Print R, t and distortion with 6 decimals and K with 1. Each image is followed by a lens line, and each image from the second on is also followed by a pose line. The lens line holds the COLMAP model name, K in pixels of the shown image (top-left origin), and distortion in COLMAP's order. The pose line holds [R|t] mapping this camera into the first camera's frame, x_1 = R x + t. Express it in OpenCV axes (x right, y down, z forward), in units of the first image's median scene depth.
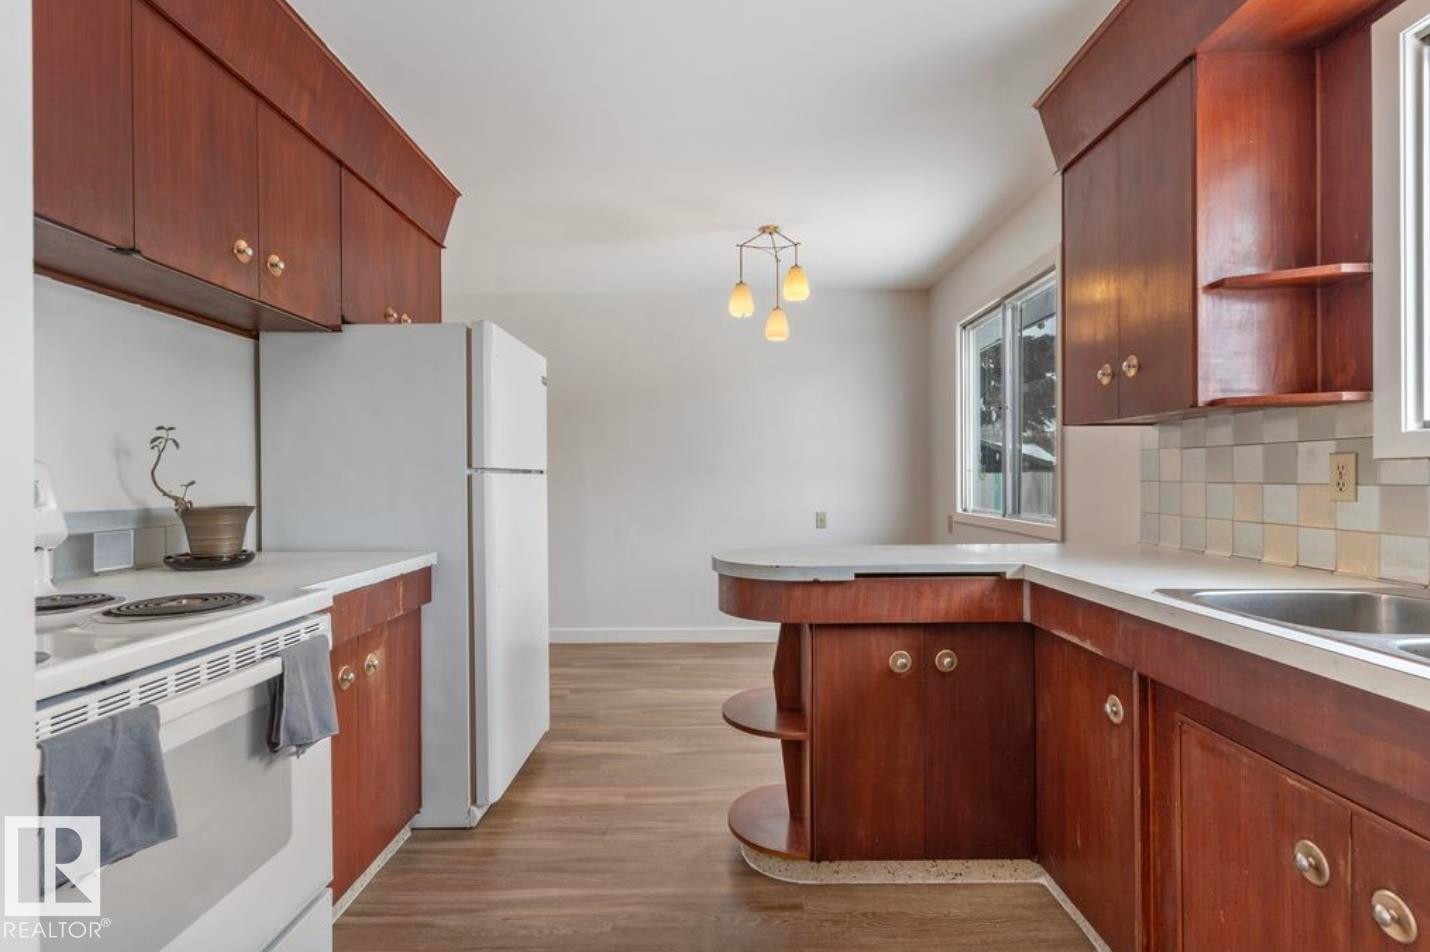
lens RADIAL K [[689.4, 0, 719.1], [0, 689.4, 473.9], [0, 0, 1]] dist [0.000371, -0.000026]
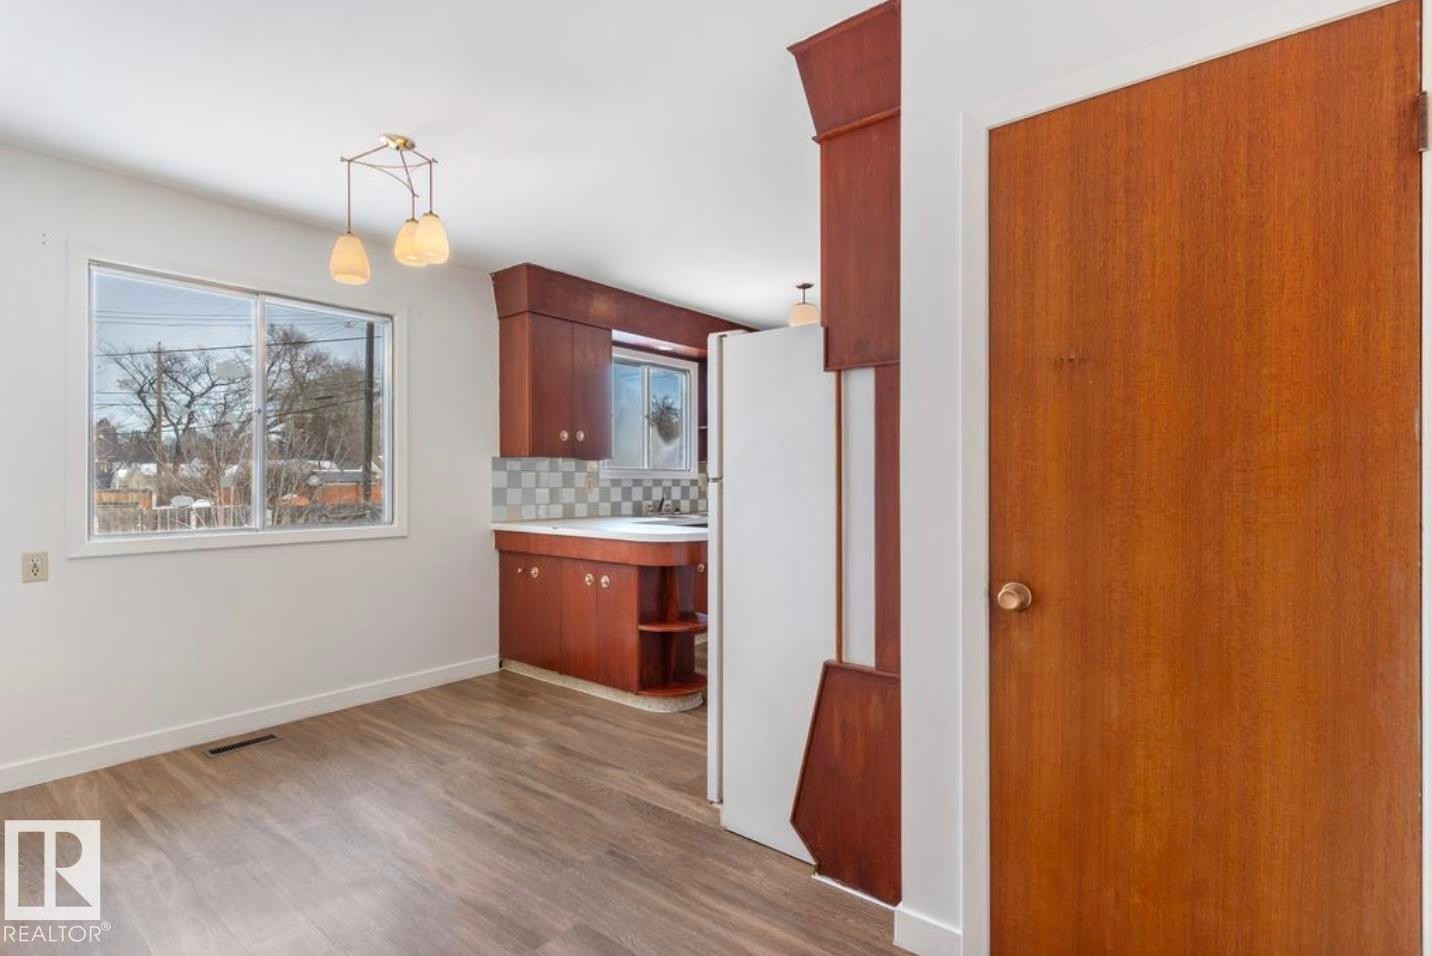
lens RADIAL K [[656.4, 0, 719.0], [0, 656.4, 484.5], [0, 0, 1]] dist [-0.000094, -0.000024]
pose [[-0.783726, 0.011488, 0.621000, -1.141369], [0.008579, 0.999934, -0.007670, 0.026217], [-0.621047, -0.000683, -0.783773, 2.503739]]
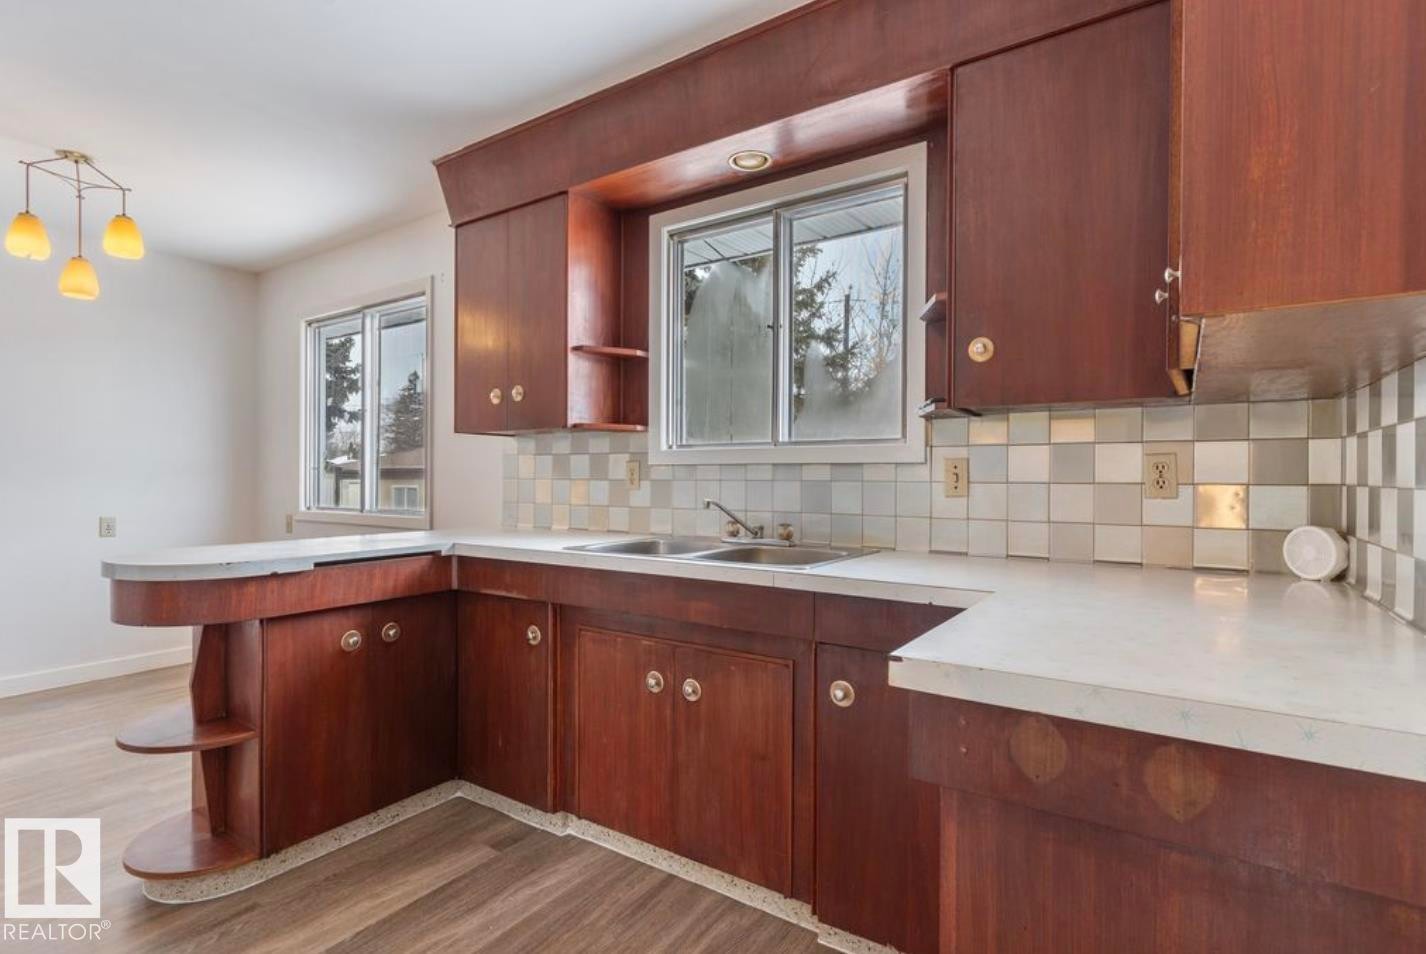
lens RADIAL K [[695.5, 0, 715.3], [0, 695.5, 475.7], [0, 0, 1]] dist [0.001053, 0.000157]
pose [[0.552234, 0.010916, 0.833618, -0.346237], [-0.010739, 0.999924, -0.005980, 0.011465], [-0.833620, -0.005649, 0.552309, -0.091598]]
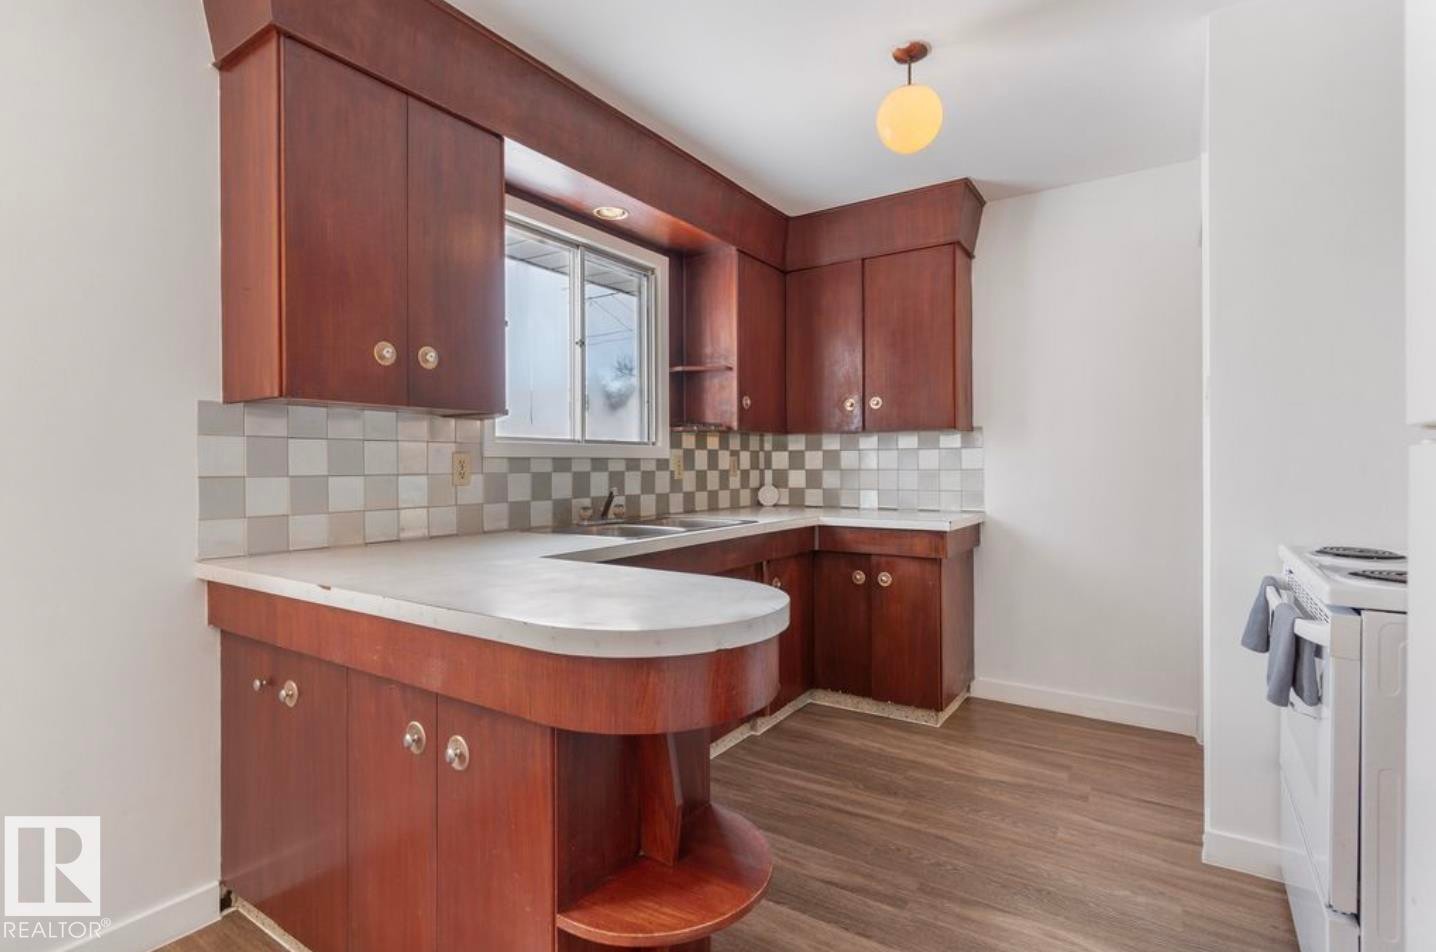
lens RADIAL K [[705.9, 0, 718.0], [0, 705.9, 475.2], [0, 0, 1]] dist [0.002475, -0.000233]
pose [[-0.833880, 0.008622, 0.551879, -0.331634], [0.011897, 0.999926, 0.002355, 0.018769], [-0.551818, 0.008530, -0.833921, 1.688925]]
